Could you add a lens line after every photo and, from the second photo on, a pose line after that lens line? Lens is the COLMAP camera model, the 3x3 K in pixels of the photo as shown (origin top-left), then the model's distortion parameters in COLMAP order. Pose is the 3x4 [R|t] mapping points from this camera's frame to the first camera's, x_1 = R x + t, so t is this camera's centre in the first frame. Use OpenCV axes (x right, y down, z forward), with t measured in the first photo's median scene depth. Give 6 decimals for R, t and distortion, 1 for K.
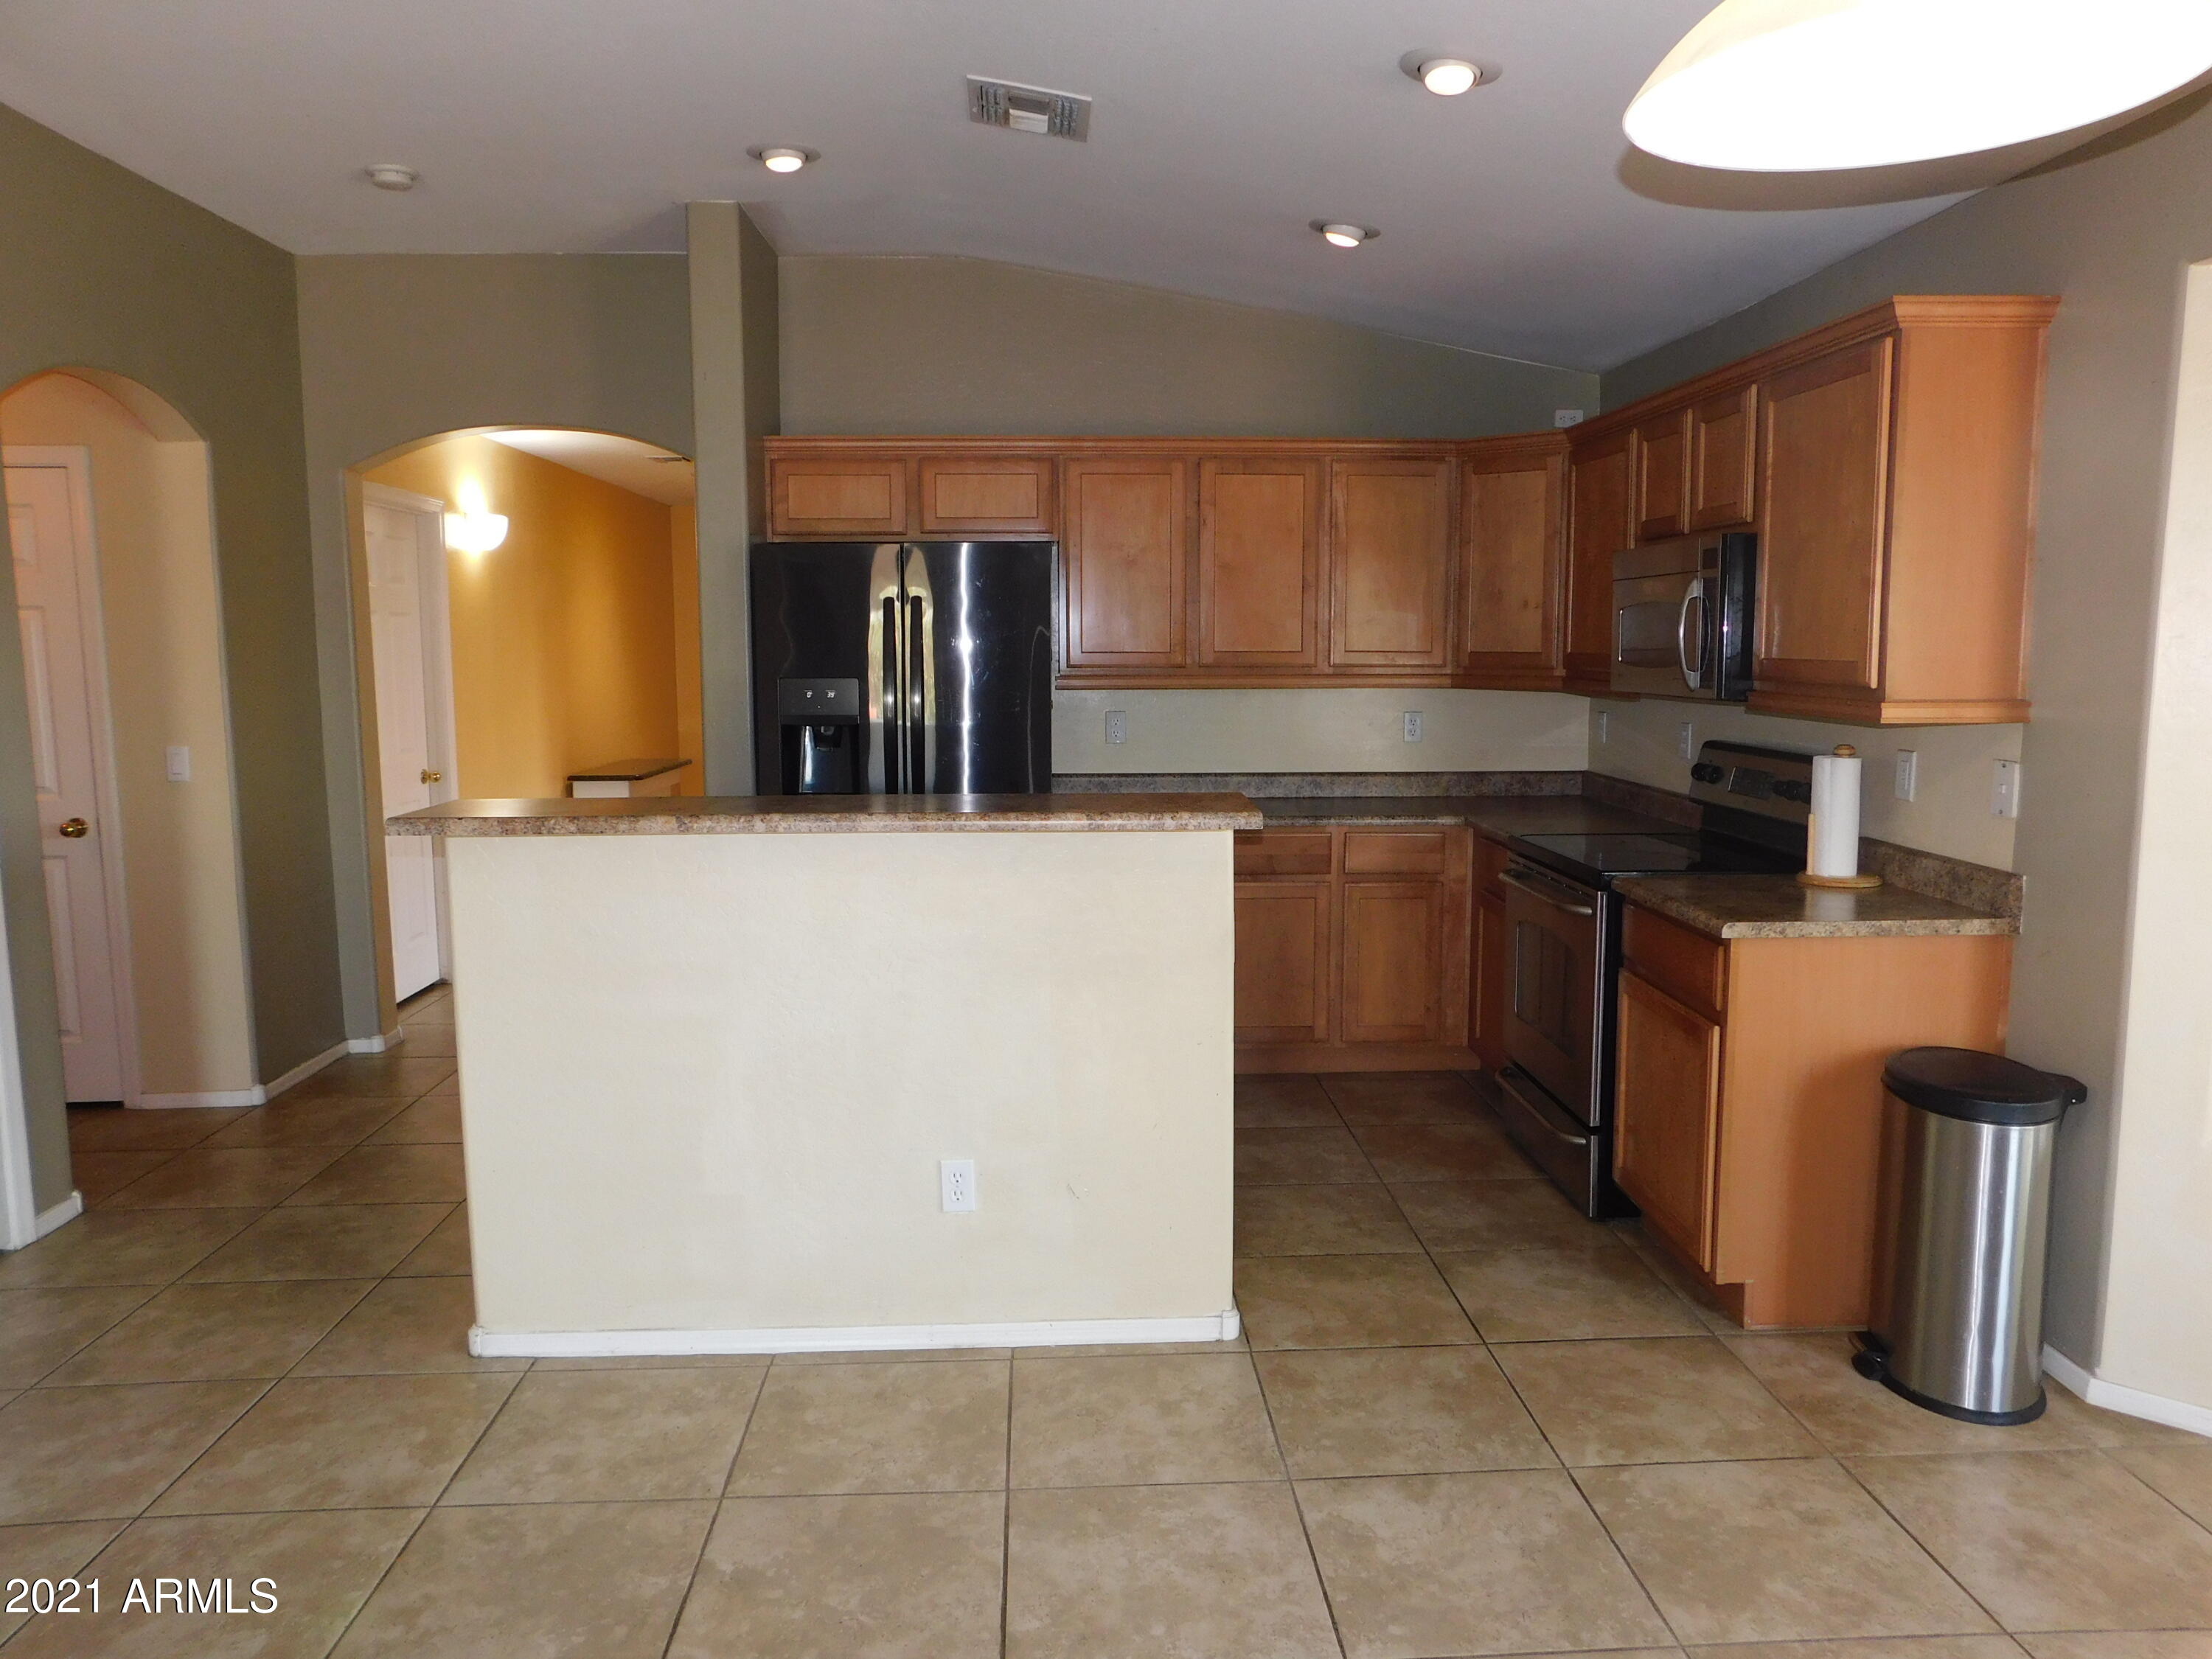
lens RADIAL K [[1556.5, 0, 1125.7], [0, 1556.5, 826.9], [0, 0, 1]] dist [-0.039343, 0.043482]
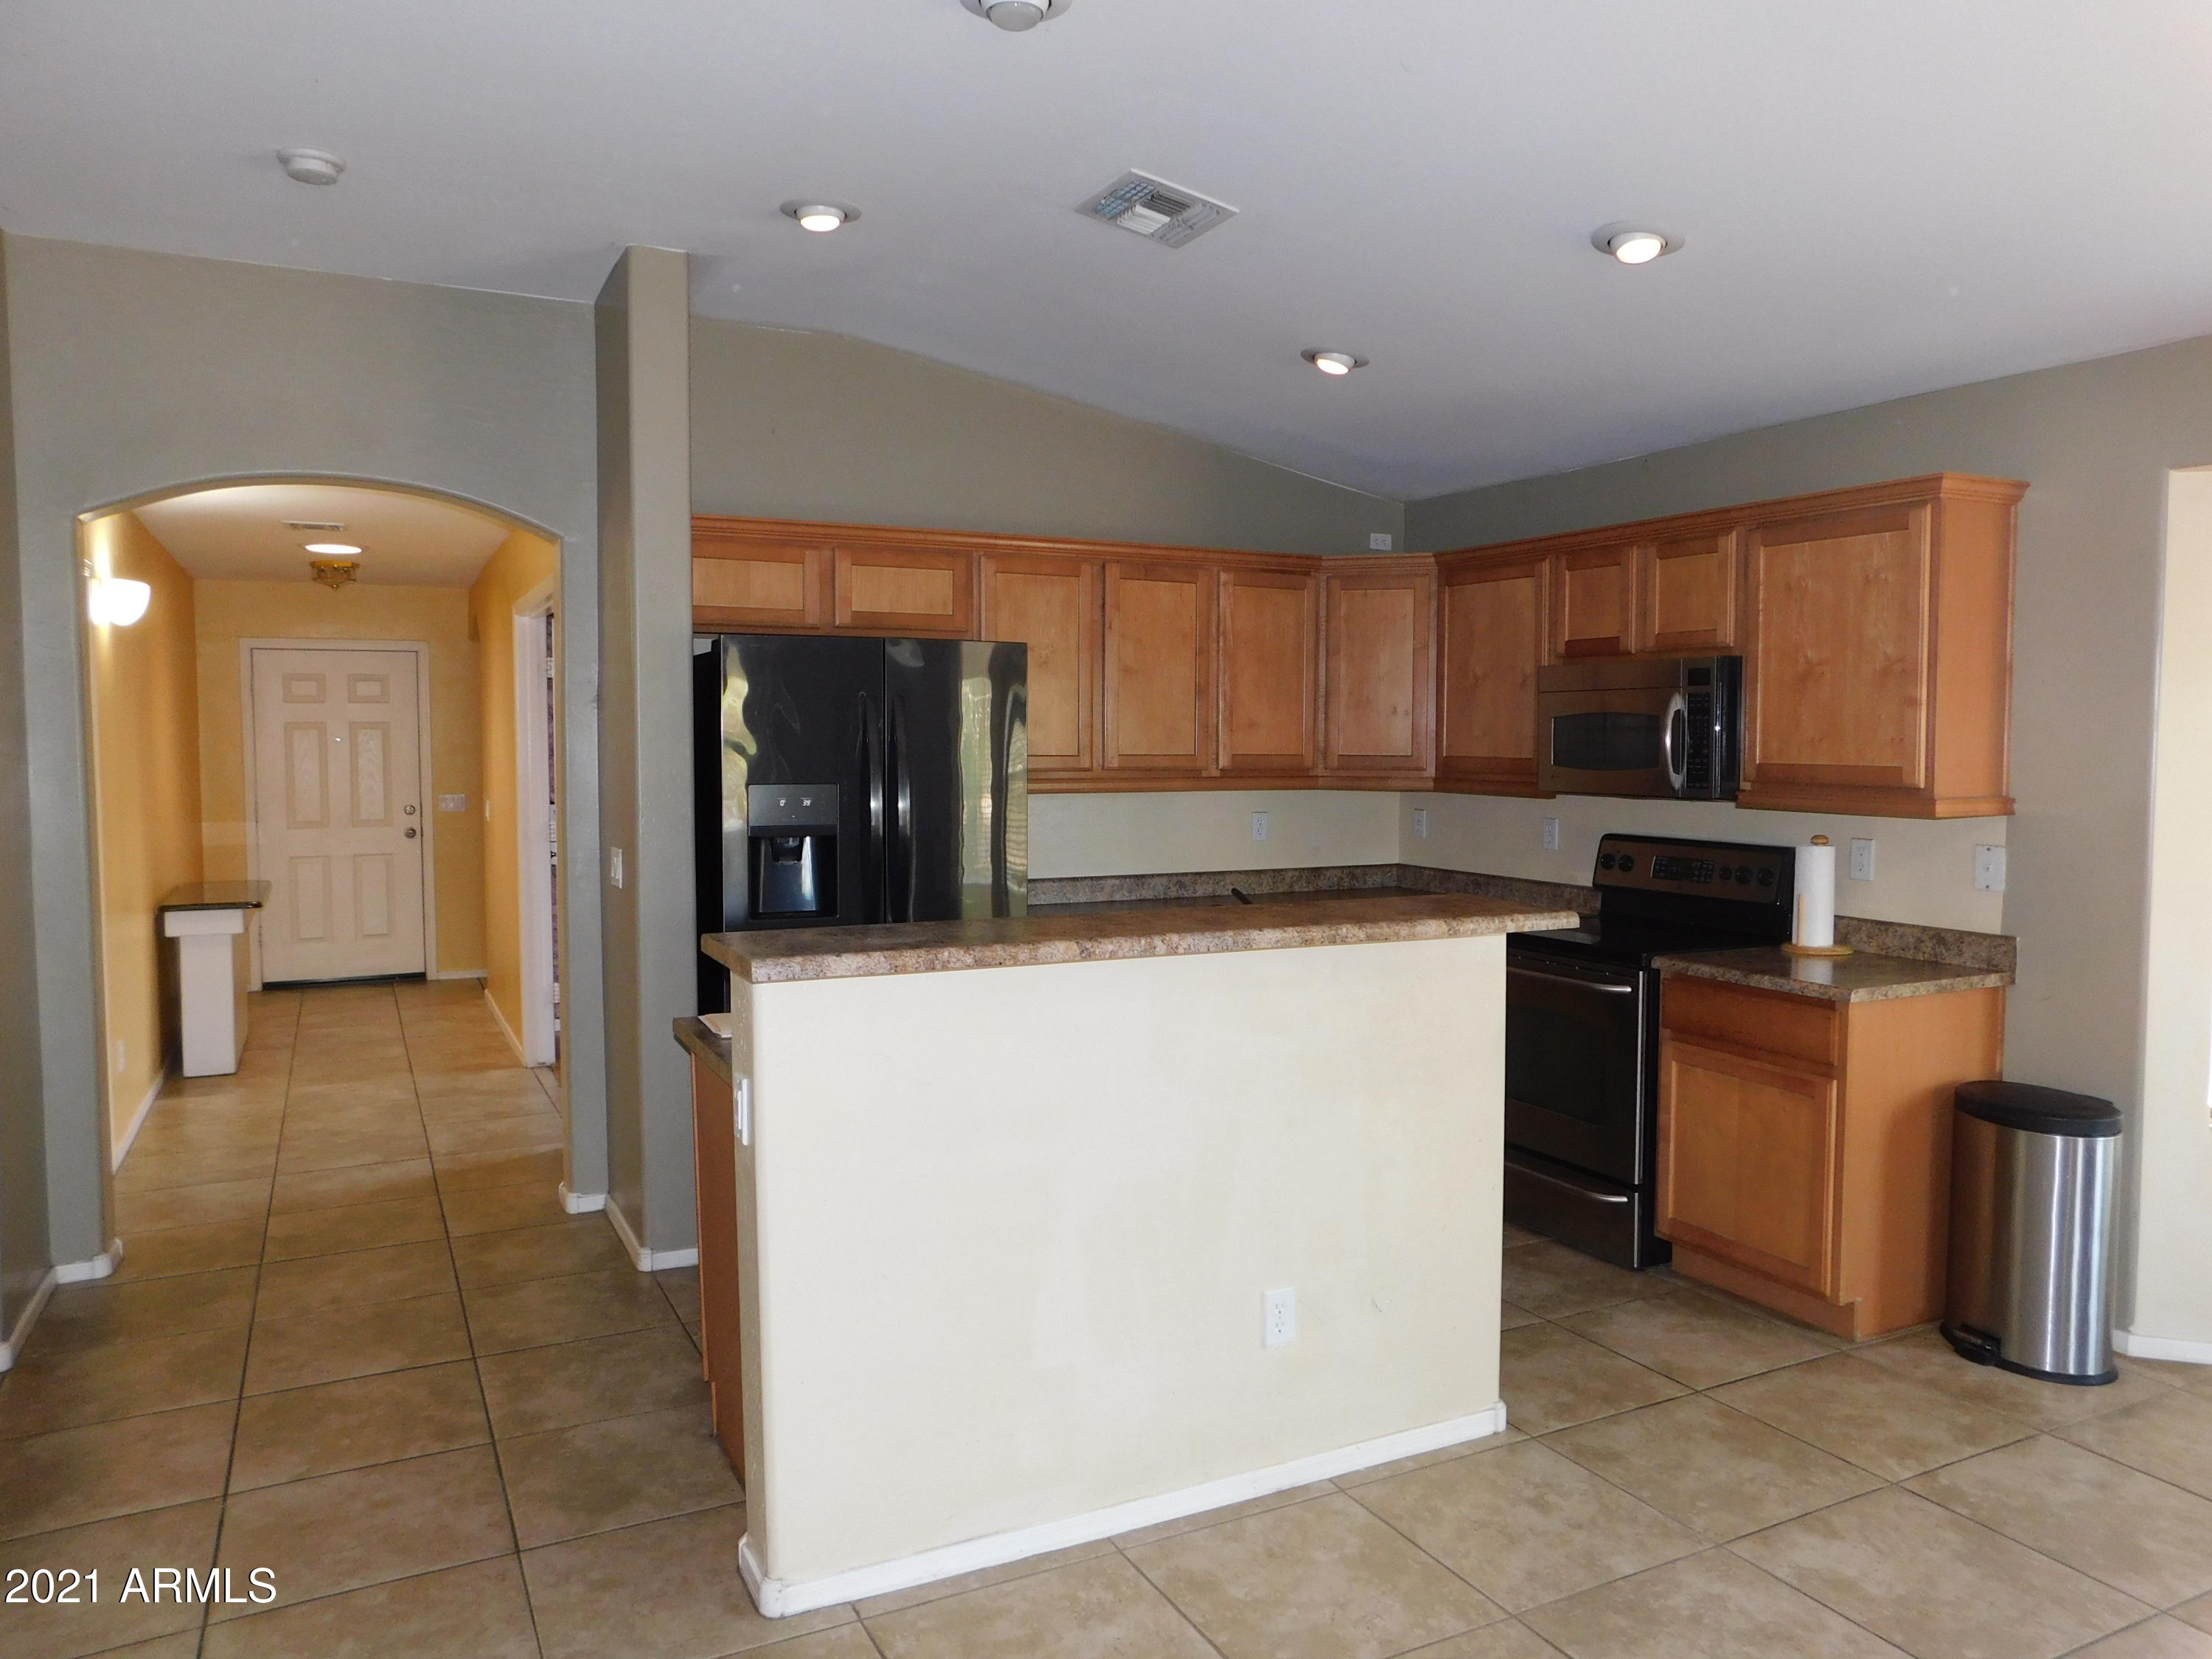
lens RADIAL K [[1556.5, 0, 1135.9], [0, 1556.5, 827.6], [0, 0, 1]] dist [-0.039343, 0.043482]
pose [[0.909441, -0.017254, 0.415476, -0.561558], [0.043224, 0.997649, -0.053182, -0.020287], [-0.413581, 0.066324, 0.908048, 0.150405]]
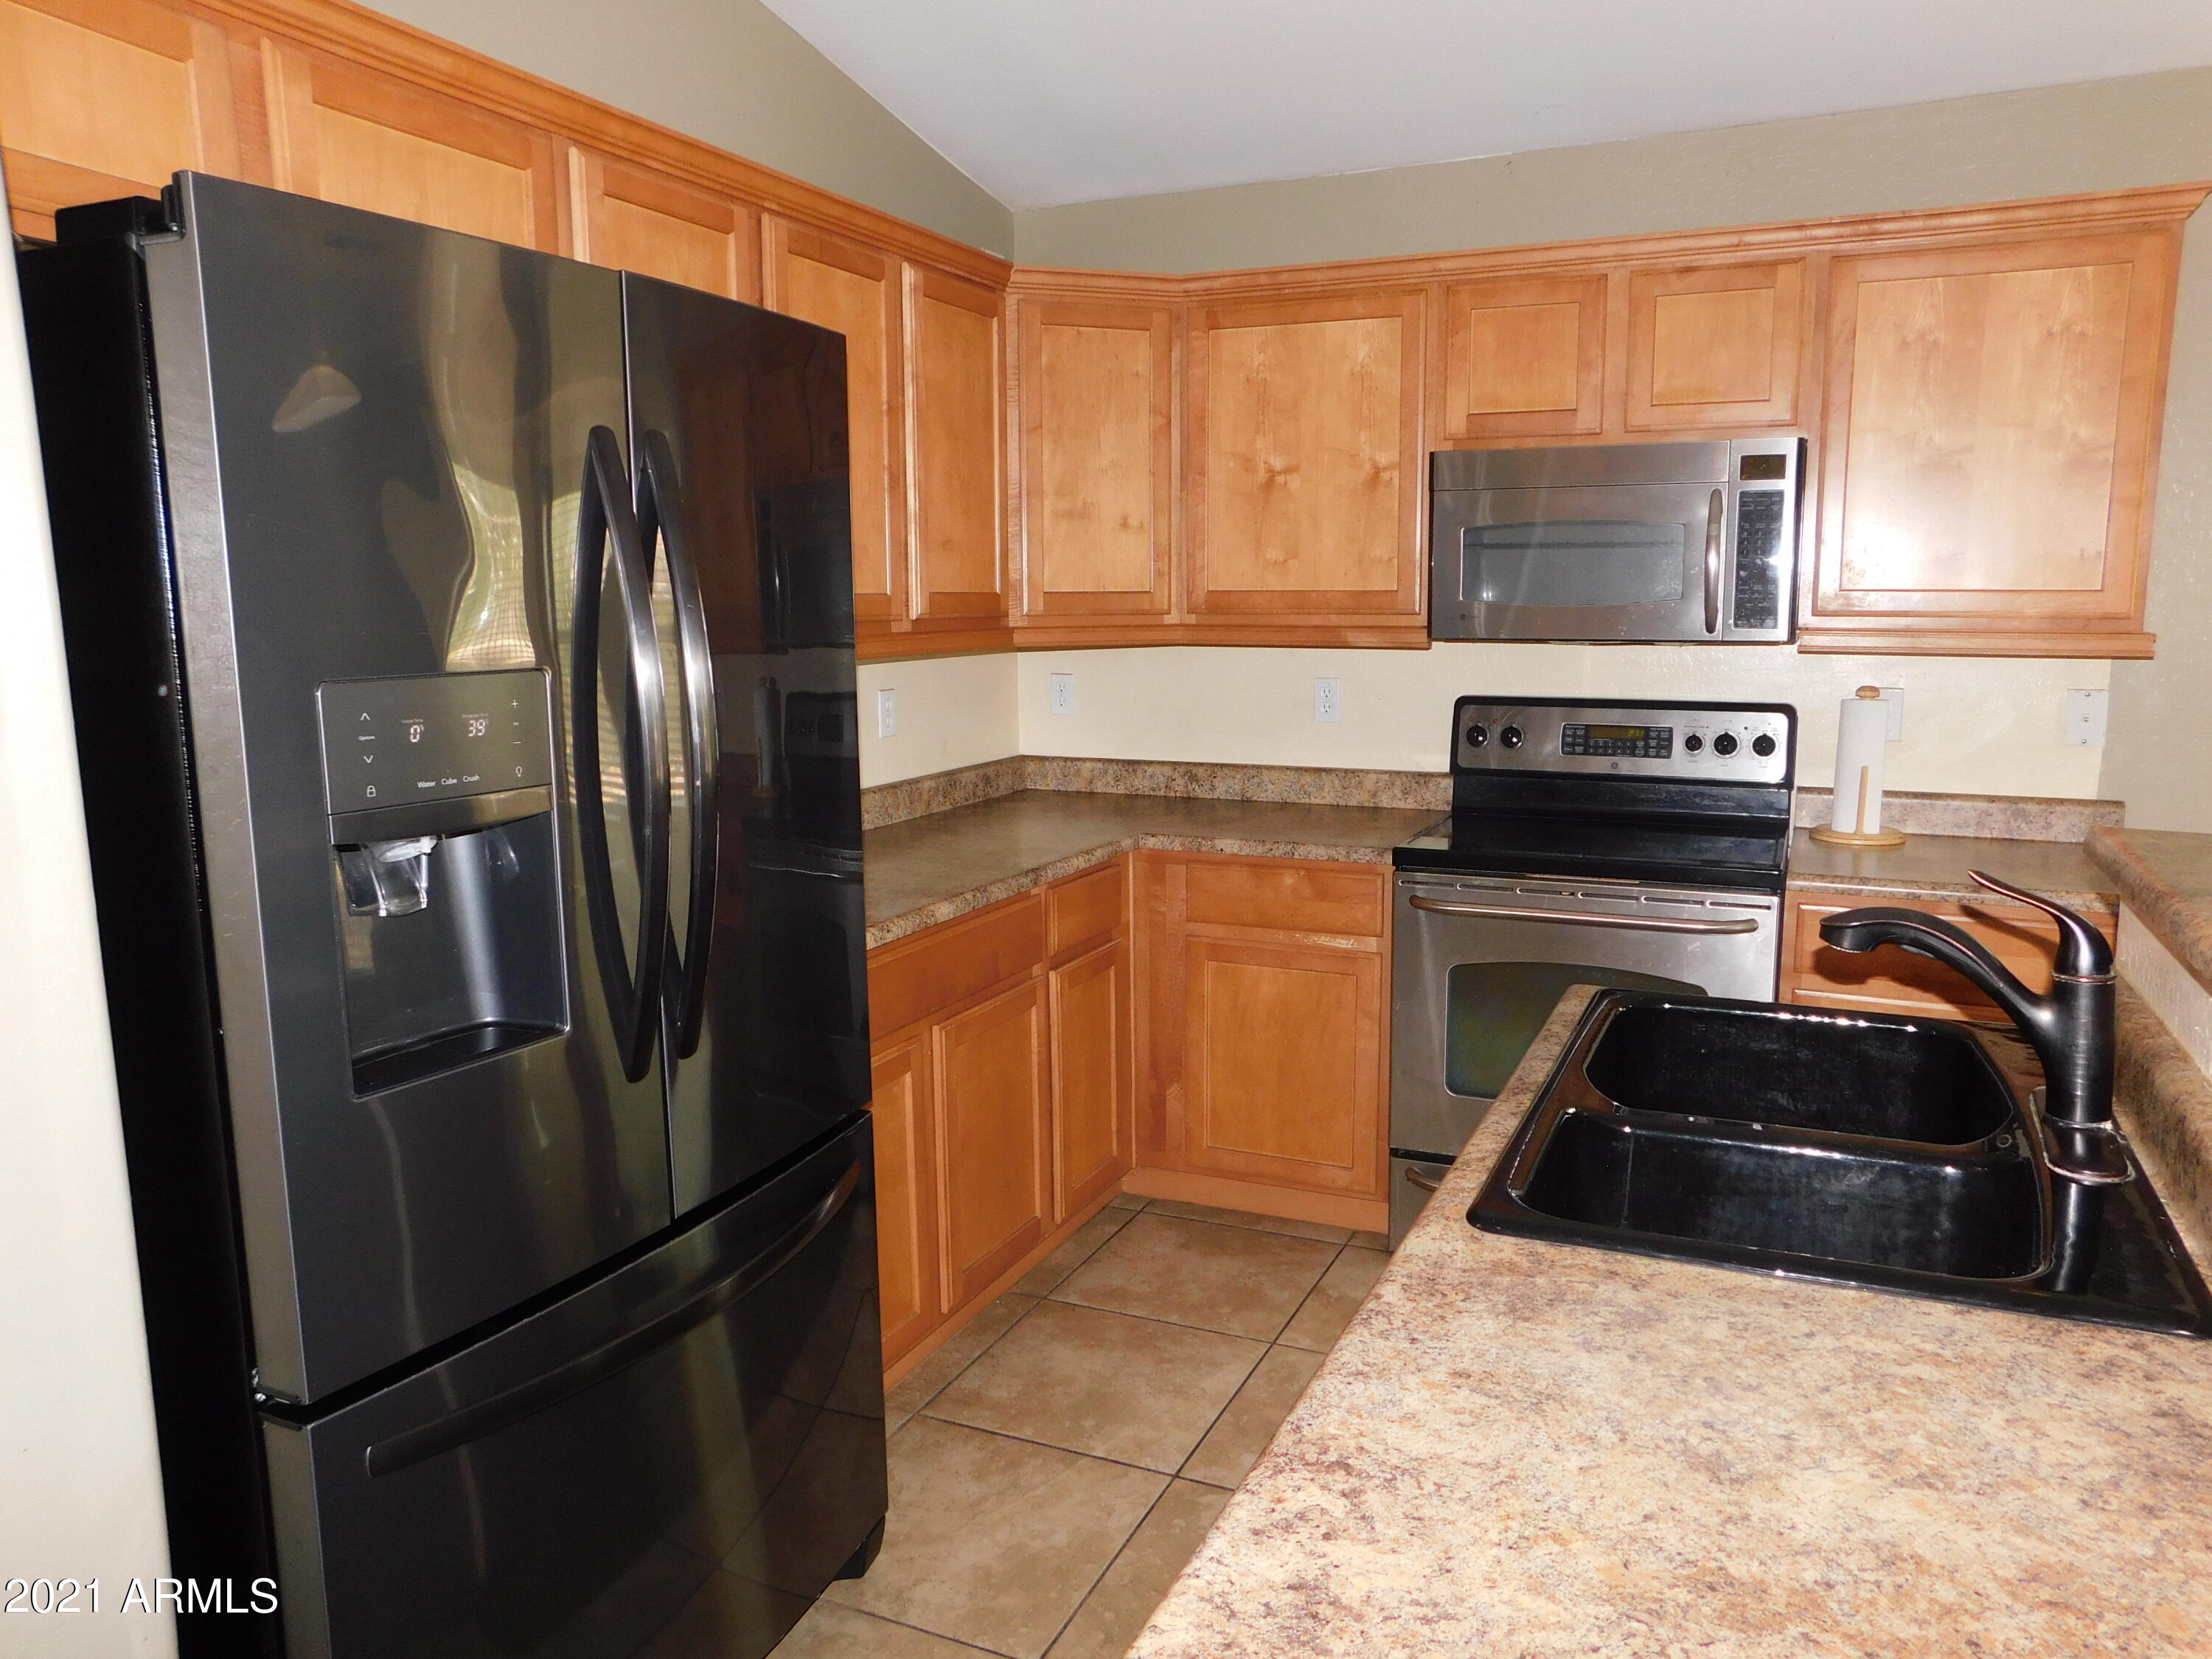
lens RADIAL K [[1556.5, 0, 1114.8], [0, 1556.5, 825.1], [0, 0, 1]] dist [-0.039343, 0.043482]
pose [[0.442790, -0.139601, 0.885691, -0.600552], [0.112908, 0.988623, 0.099378, -0.124685], [-0.889488, 0.055998, 0.453514, 1.091162]]
